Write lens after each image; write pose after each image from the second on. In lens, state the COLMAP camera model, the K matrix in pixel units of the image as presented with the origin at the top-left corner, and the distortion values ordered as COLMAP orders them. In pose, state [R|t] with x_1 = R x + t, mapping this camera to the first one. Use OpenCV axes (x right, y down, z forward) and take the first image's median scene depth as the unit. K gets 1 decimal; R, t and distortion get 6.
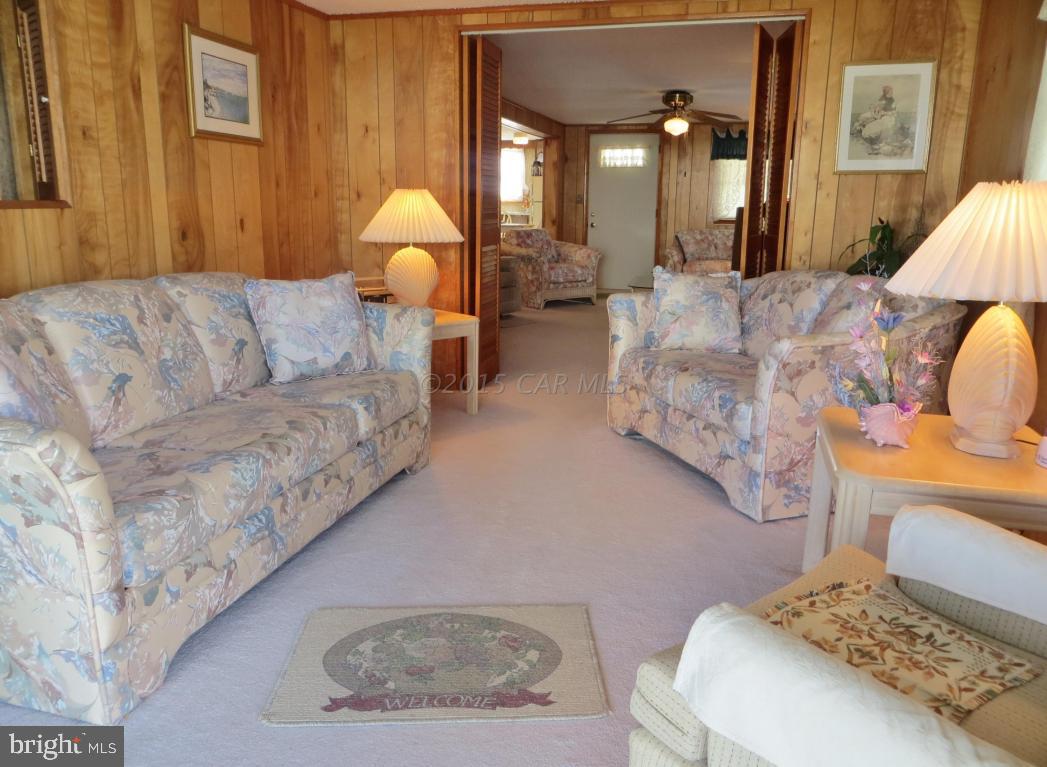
lens RADIAL K [[823.8, 0, 523.5], [0, 823.8, 383.5], [0, 0, 1]] dist [-0.014640, -0.002861]
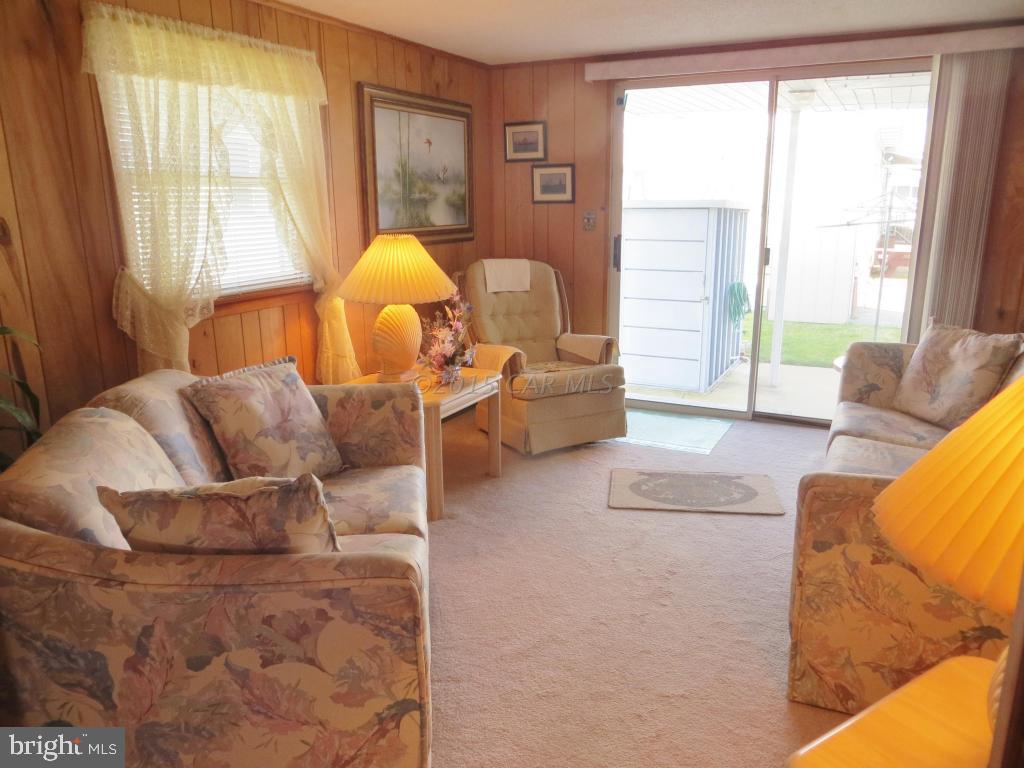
lens RADIAL K [[772.9, 0, 512.0], [0, 772.9, 384.0], [0, 0, 1]] dist [-0.020319, 0.012598]
pose [[-0.981180, -0.057569, 0.184316, -0.001752], [0.030228, 0.896963, 0.441070, -0.375754], [-0.190717, 0.438341, -0.878342, 1.399723]]
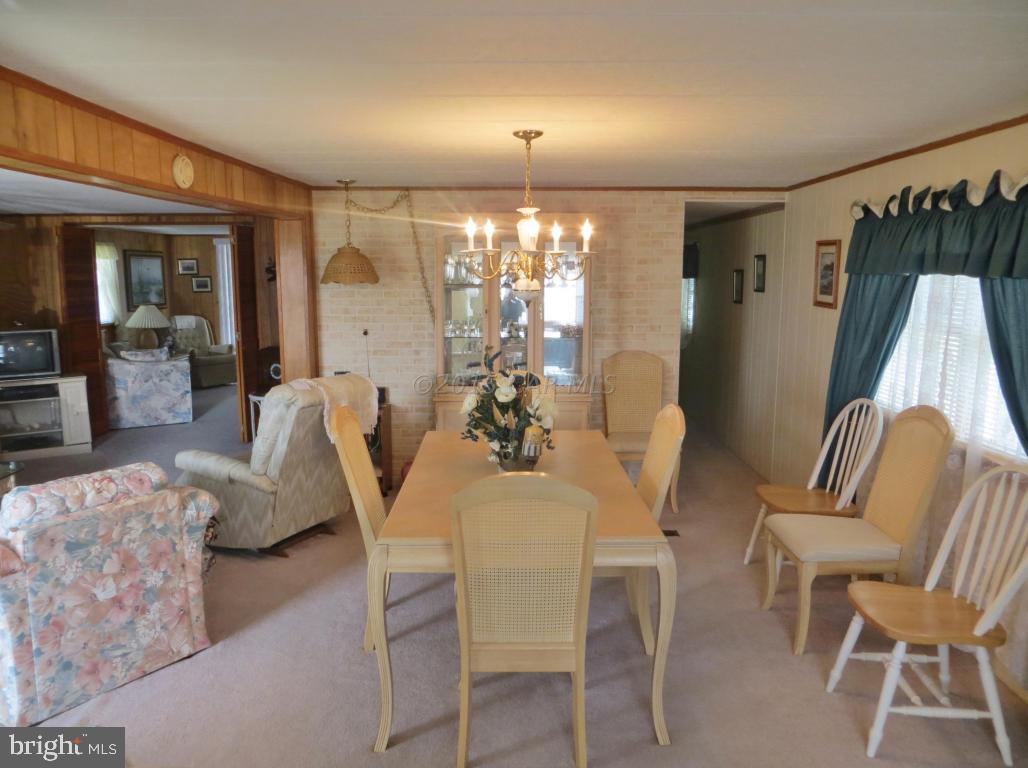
lens RADIAL K [[775.9, 0, 514.0], [0, 775.9, 384.0], [0, 0, 1]] dist [-0.020319, 0.012598]
pose [[-0.965844, 0.021680, -0.258217, -0.218498], [-0.069966, 0.937663, 0.340431, -0.895402], [0.249501, 0.346869, -0.904119, 3.444305]]
